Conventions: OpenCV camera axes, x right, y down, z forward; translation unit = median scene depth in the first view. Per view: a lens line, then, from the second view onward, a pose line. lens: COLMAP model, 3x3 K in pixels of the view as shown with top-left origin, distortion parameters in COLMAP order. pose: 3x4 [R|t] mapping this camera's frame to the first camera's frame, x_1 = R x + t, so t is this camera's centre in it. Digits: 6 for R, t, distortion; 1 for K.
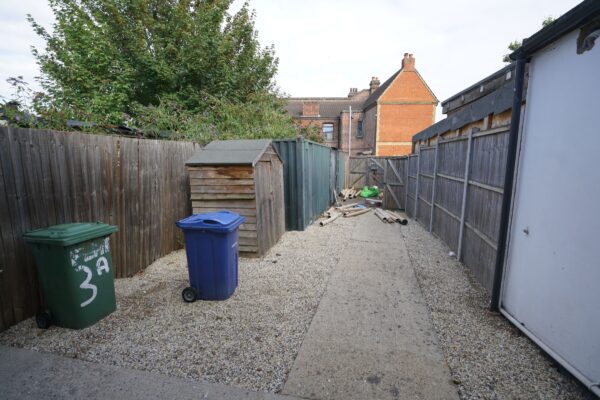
lens RADIAL K [[269.6, 0, 300.0], [0, 269.6, 200.0], [0, 0, 1]] dist [-0.001176, 0.001423]
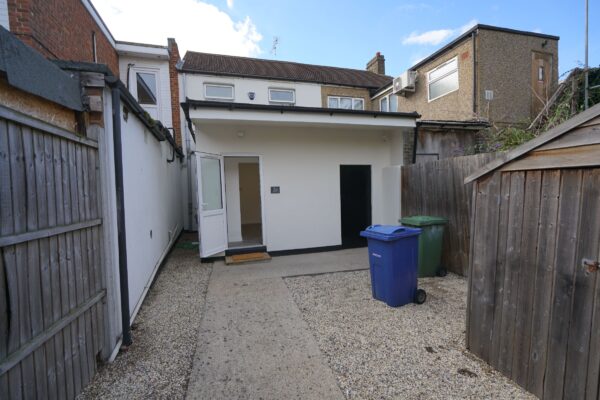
lens RADIAL K [[269.6, 0, 300.0], [0, 269.6, 200.0], [0, 0, 1]] dist [-0.001176, 0.001423]
pose [[-0.862746, 0.062645, -0.501741, 0.564227], [-0.037228, 0.981733, 0.186588, -0.244554], [0.504265, 0.179657, -0.844654, 1.766068]]
